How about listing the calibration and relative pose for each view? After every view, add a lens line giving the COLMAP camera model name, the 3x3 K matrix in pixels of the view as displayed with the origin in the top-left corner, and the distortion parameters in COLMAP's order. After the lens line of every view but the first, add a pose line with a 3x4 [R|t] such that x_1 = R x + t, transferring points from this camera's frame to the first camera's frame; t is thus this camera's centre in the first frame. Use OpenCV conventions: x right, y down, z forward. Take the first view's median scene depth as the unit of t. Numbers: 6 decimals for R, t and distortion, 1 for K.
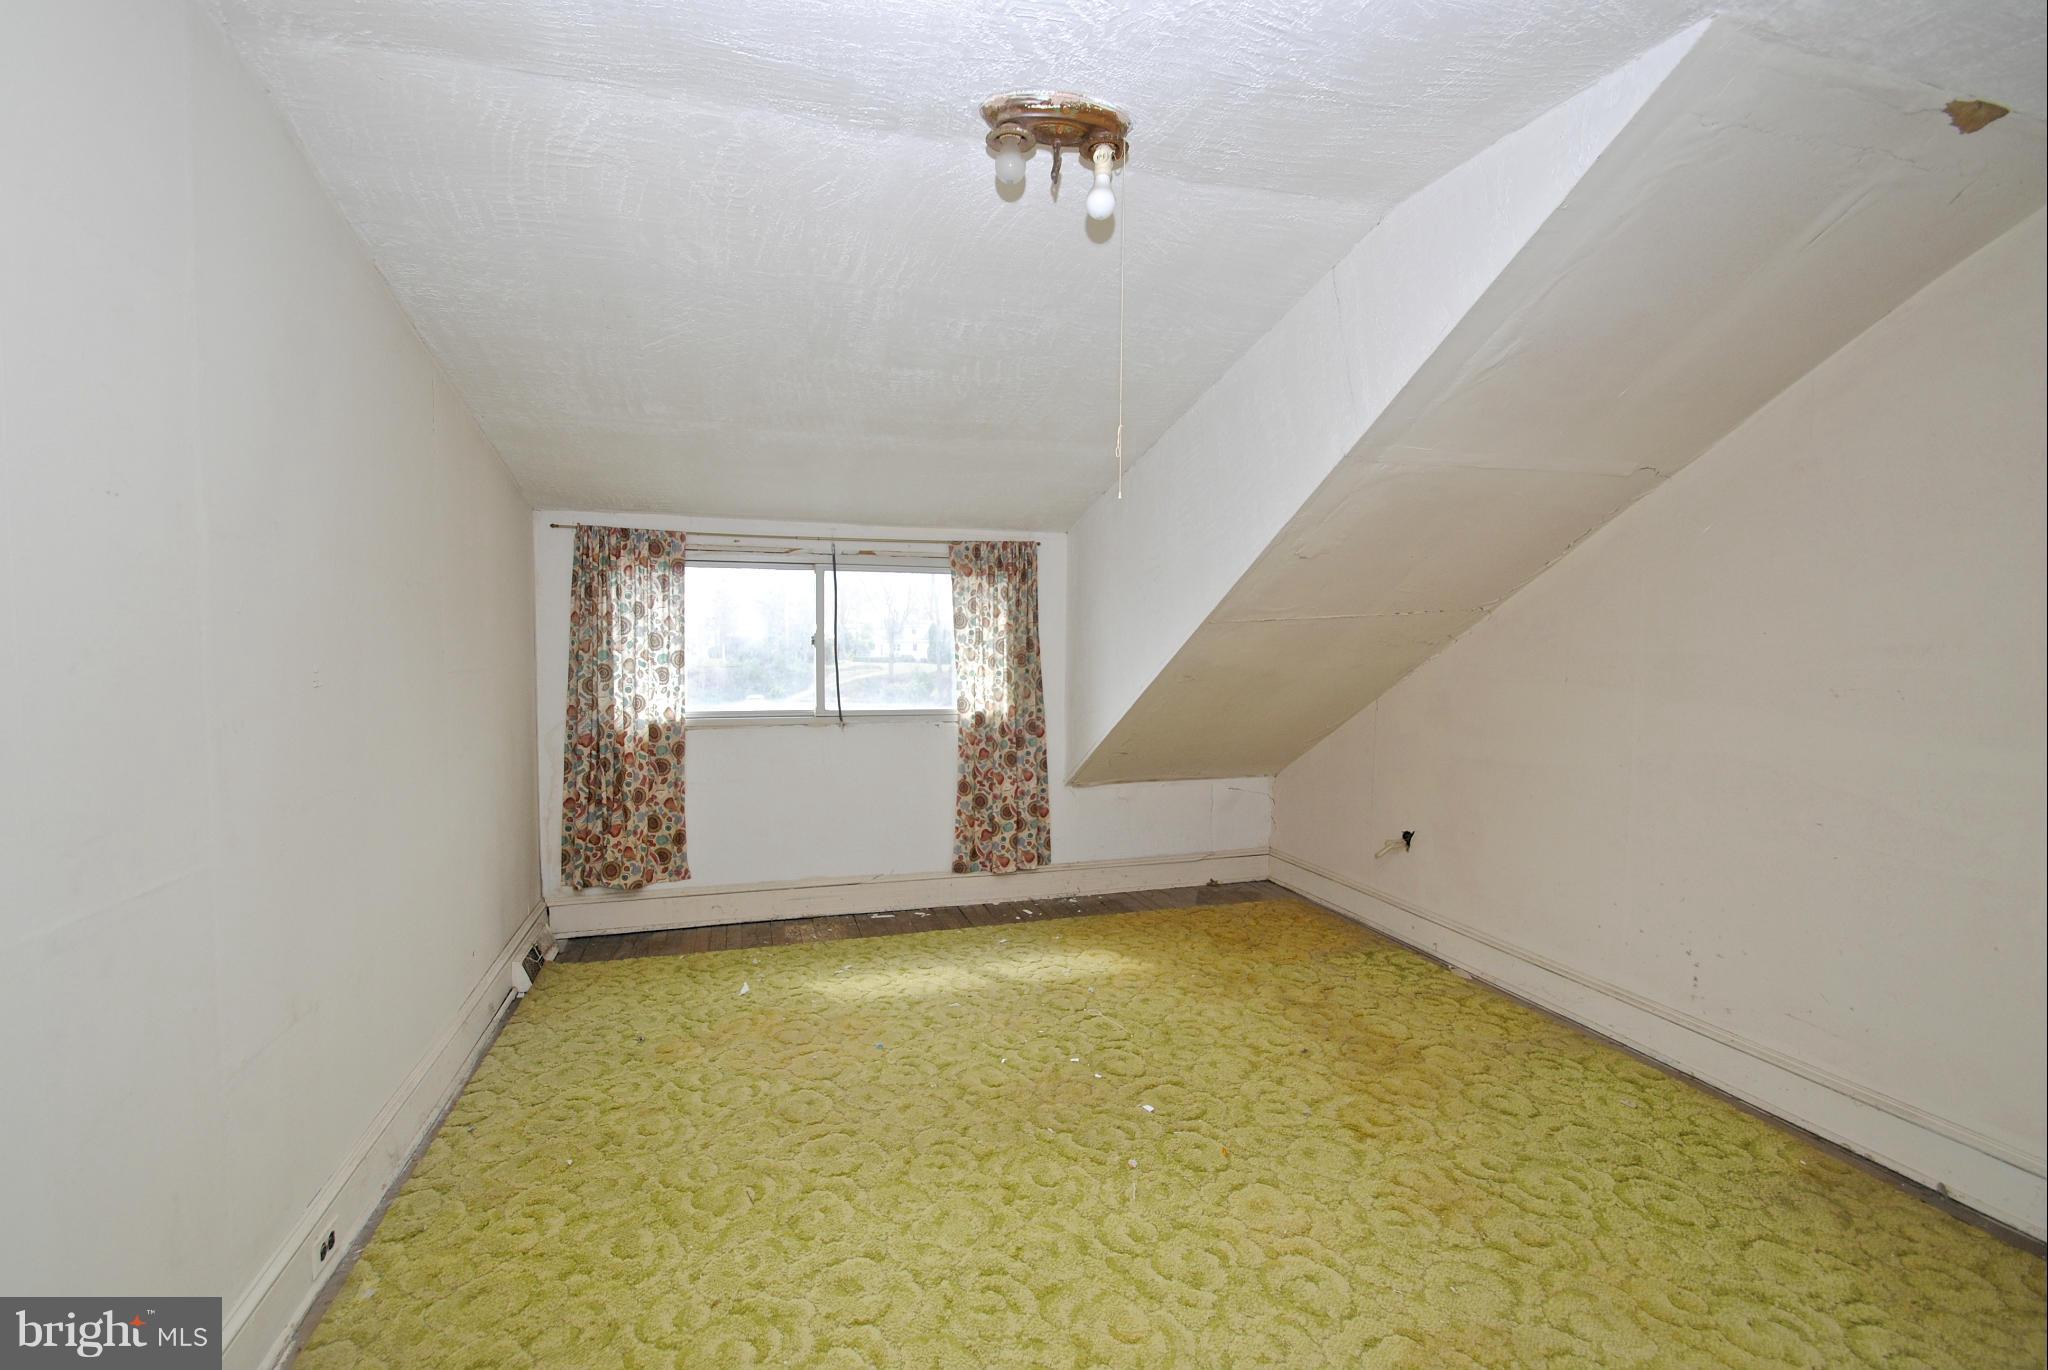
lens RADIAL K [[878.8, 0, 1017.2], [0, 878.8, 684.0], [0, 0, 1]] dist [-0.002431, -0.000066]
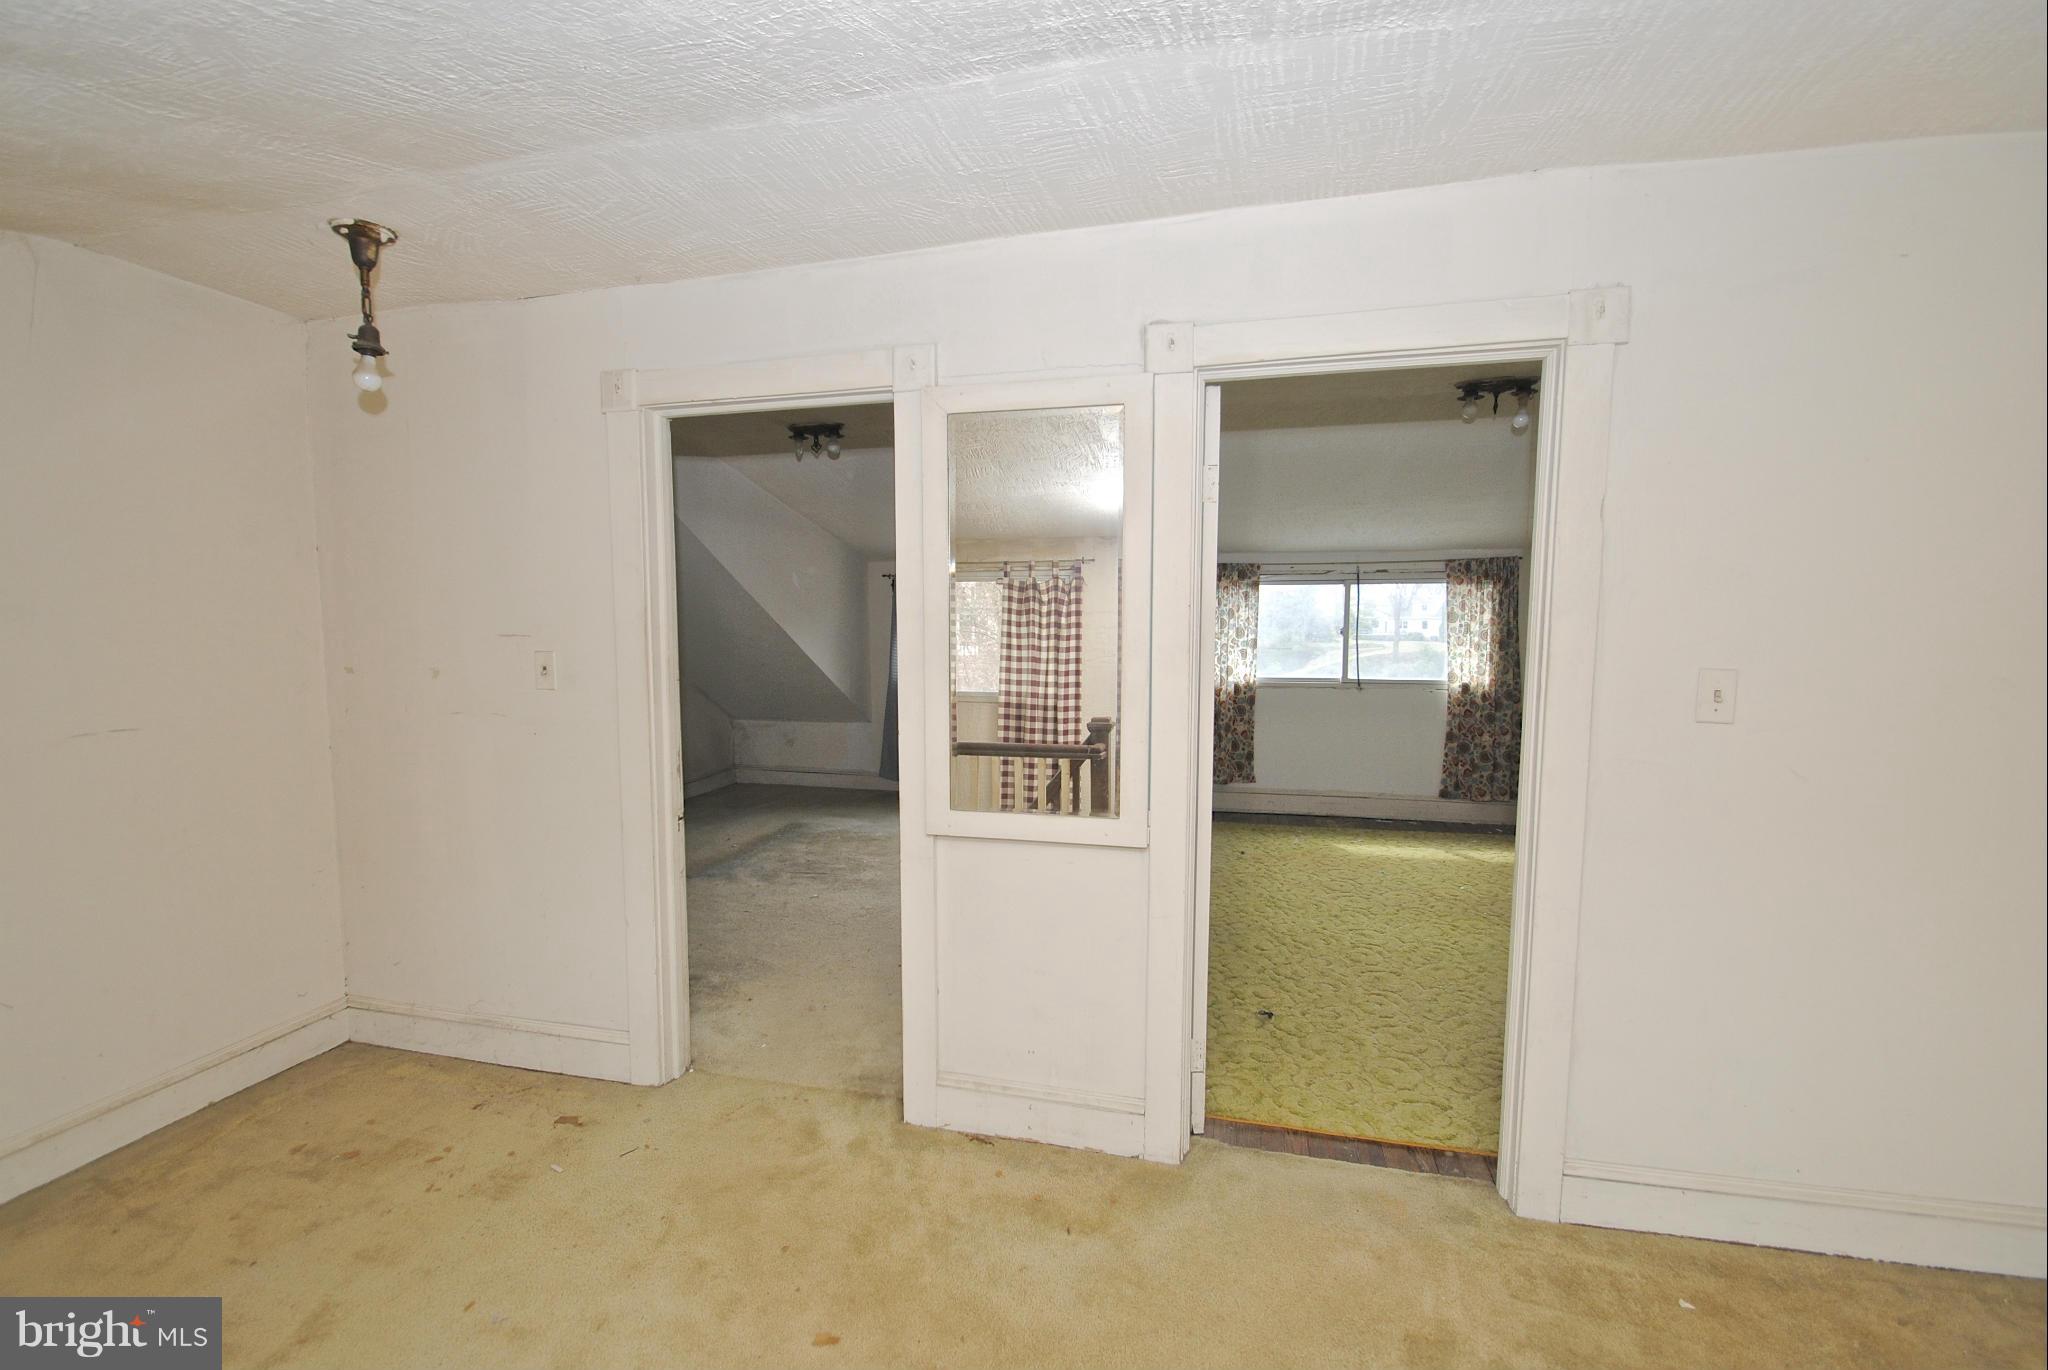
lens RADIAL K [[900.7, 0, 1006.7], [0, 900.7, 700.0], [0, 0, 1]] dist [0.012851, -0.016893]
pose [[0.852840, 0.038266, -0.520768, 0.082476], [-0.016474, 0.998787, 0.046412, 0.004574], [0.521912, -0.031002, 0.852436, -0.587893]]
